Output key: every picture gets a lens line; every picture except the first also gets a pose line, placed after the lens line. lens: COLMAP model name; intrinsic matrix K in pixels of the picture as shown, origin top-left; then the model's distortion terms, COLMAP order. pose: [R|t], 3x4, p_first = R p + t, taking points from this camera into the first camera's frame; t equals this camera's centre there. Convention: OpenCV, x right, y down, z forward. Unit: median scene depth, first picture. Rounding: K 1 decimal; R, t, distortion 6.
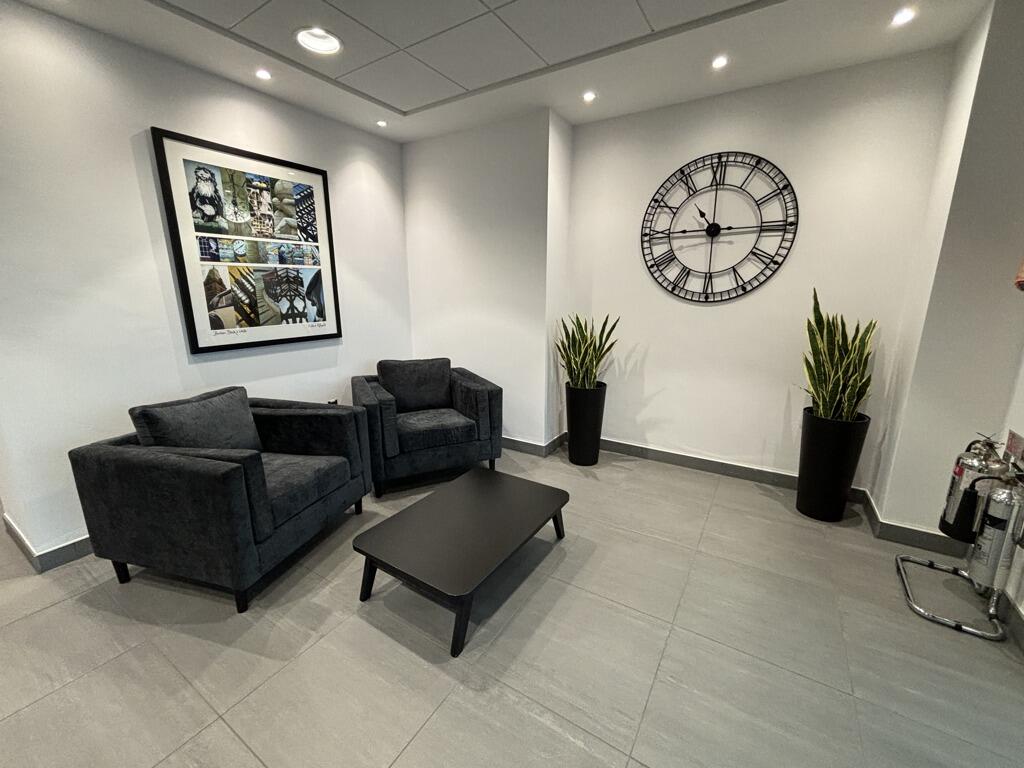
lens RADIAL K [[416.7, 0, 509.2], [0, 416.7, 383.4], [0, 0, 1]] dist [0.005627, -0.002231]
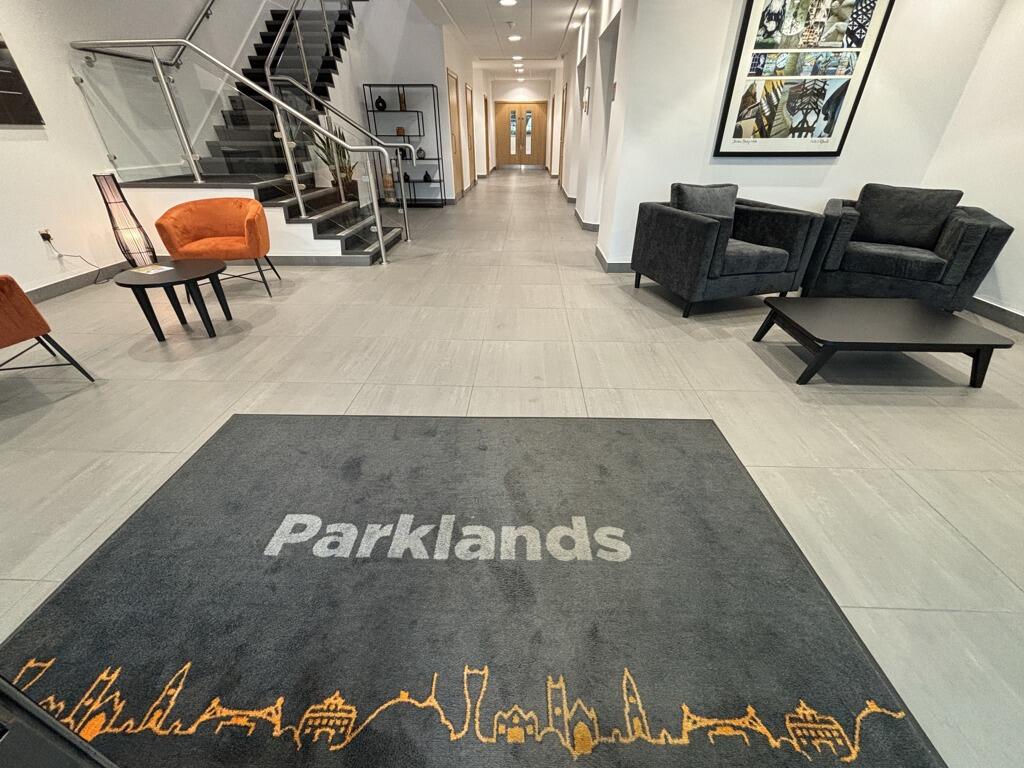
lens RADIAL K [[416.7, 0, 514.0], [0, 416.7, 382.7], [0, 0, 1]] dist [0.005627, -0.002231]
pose [[0.512896, 0.449134, -0.731585, 0.227872], [-0.191432, 0.890595, 0.412545, 0.135208], [0.836834, -0.071544, 0.542762, -0.324989]]
